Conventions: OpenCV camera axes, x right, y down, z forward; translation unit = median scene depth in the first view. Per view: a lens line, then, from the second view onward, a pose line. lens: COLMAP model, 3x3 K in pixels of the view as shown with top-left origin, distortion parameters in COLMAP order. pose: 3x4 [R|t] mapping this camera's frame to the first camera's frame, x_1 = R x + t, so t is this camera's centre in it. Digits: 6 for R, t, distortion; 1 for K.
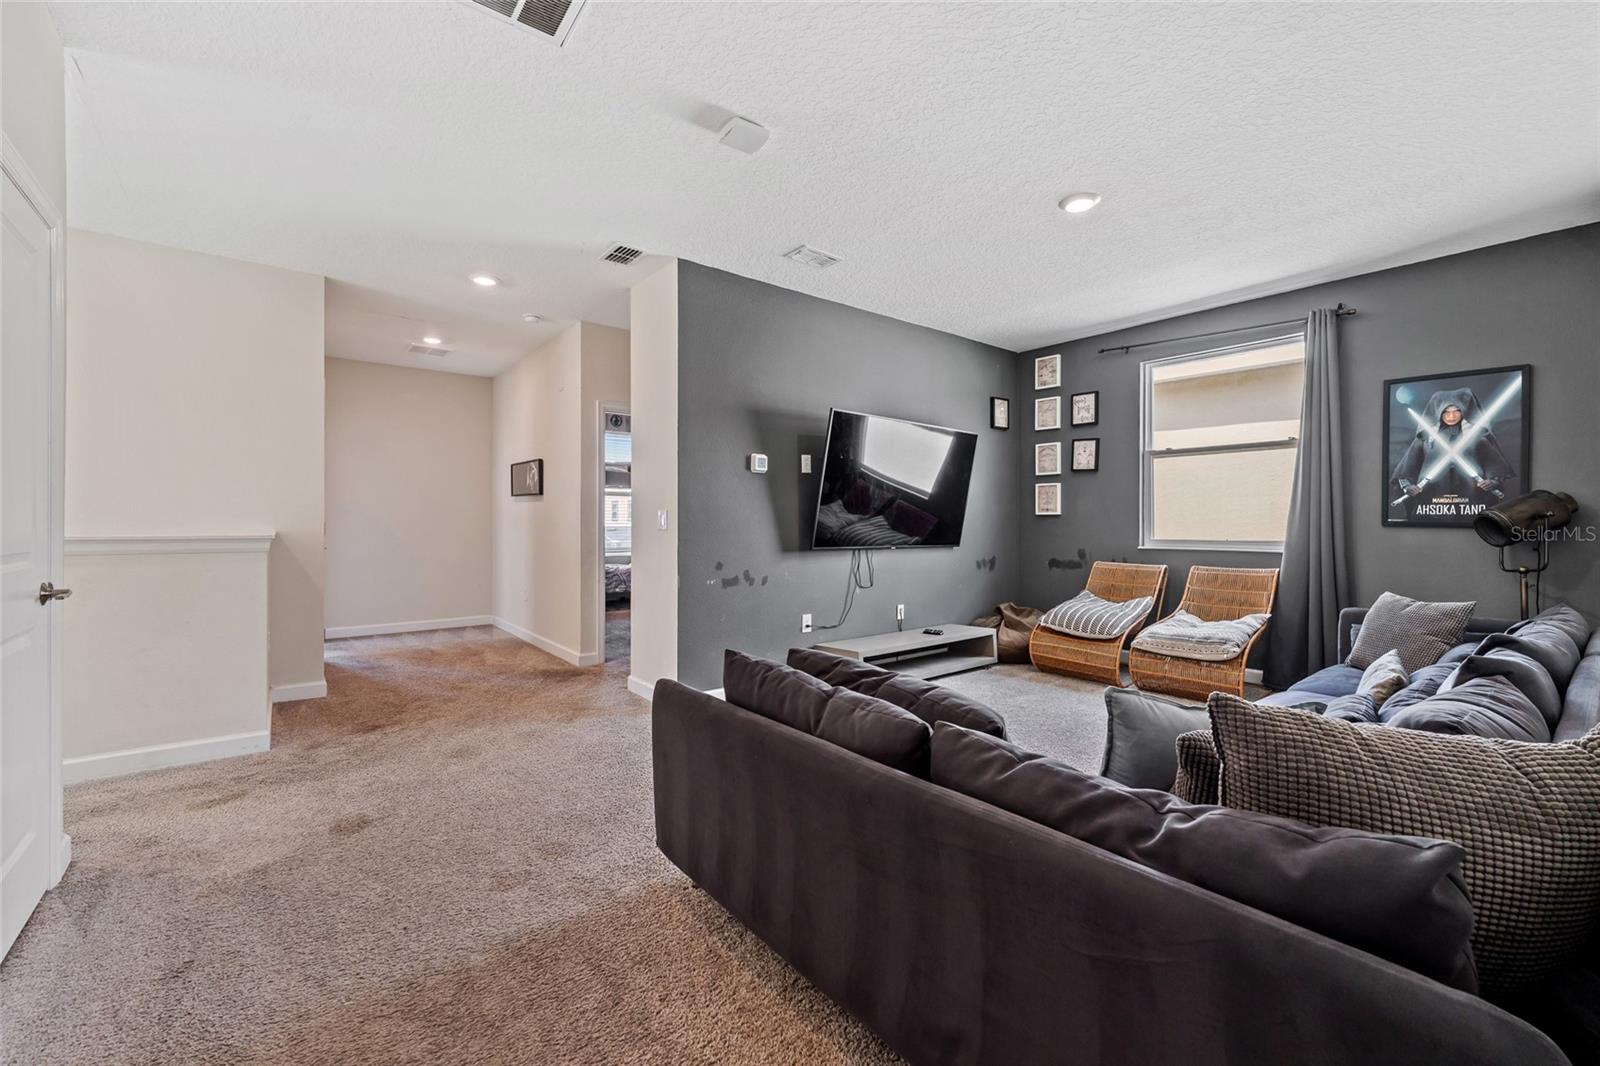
lens RADIAL K [[645.6, 0, 801.3], [0, 645.6, 524.9], [0, 0, 1]] dist [0.000644, -0.001010]
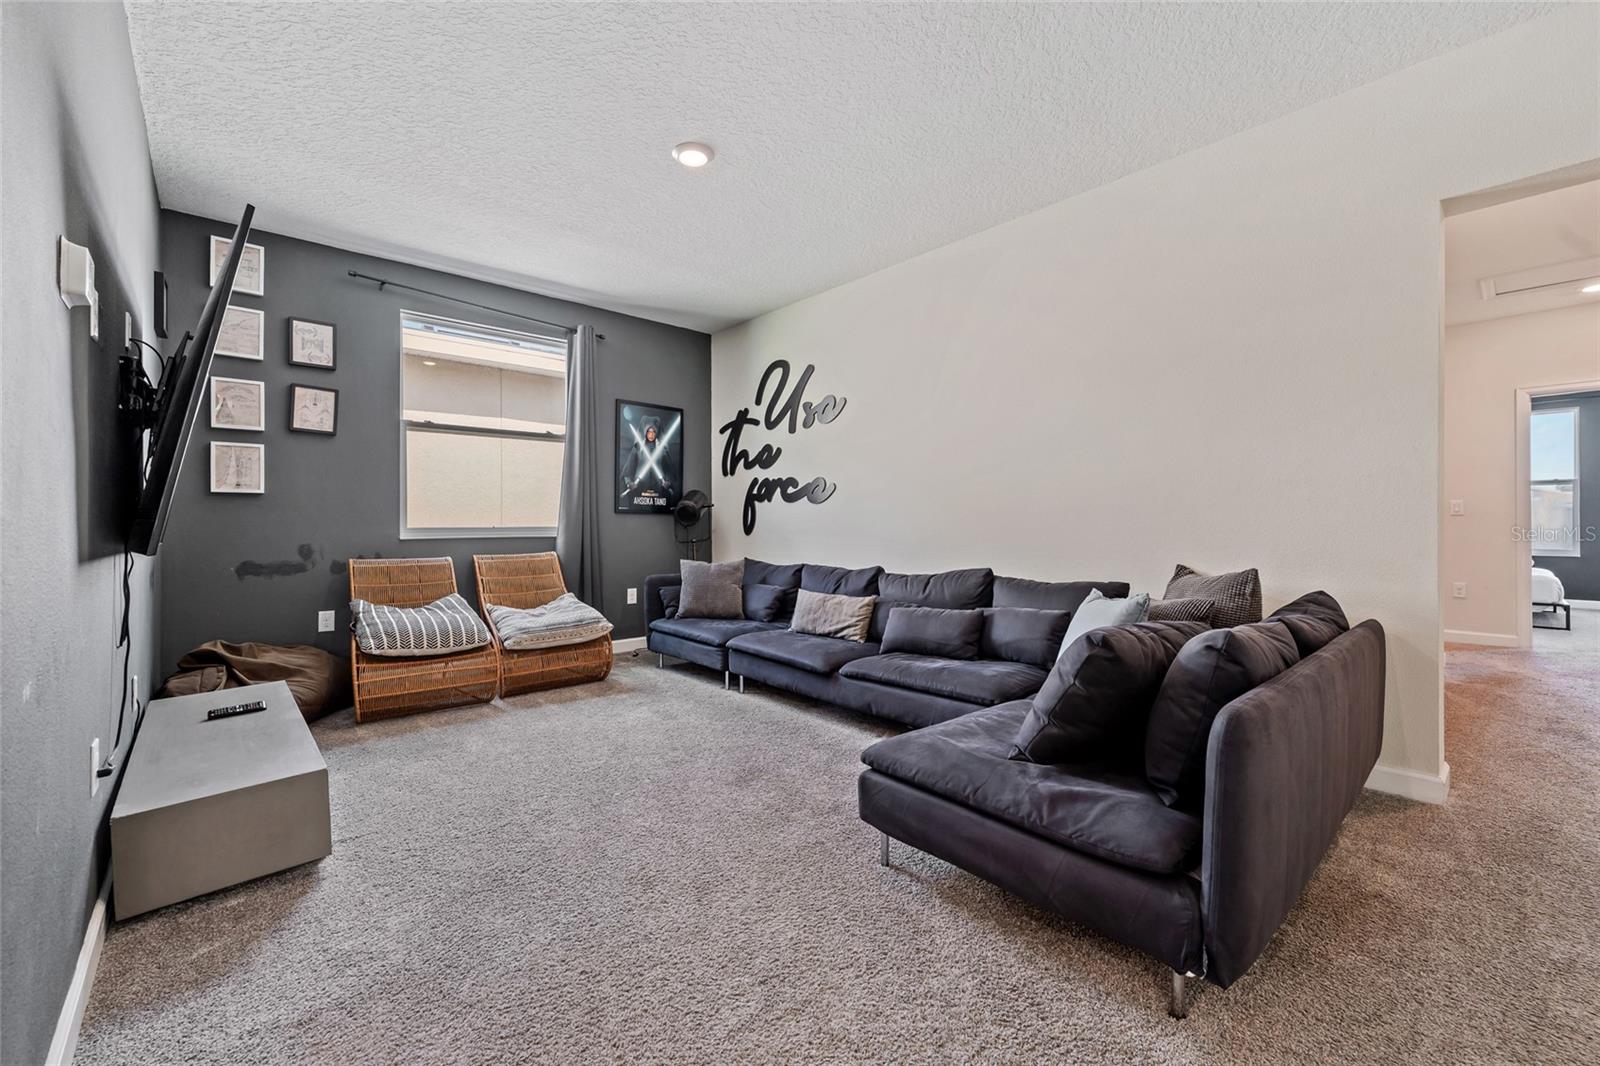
lens RADIAL K [[645.6, 0, 801.6], [0, 645.6, 527.7], [0, 0, 1]] dist [0.000644, -0.001010]
pose [[-0.050042, -0.005701, 0.998731, -0.402784], [0.007338, 0.999955, 0.006075, 0.027204], [-0.998720, 0.007633, -0.049998, 0.714739]]
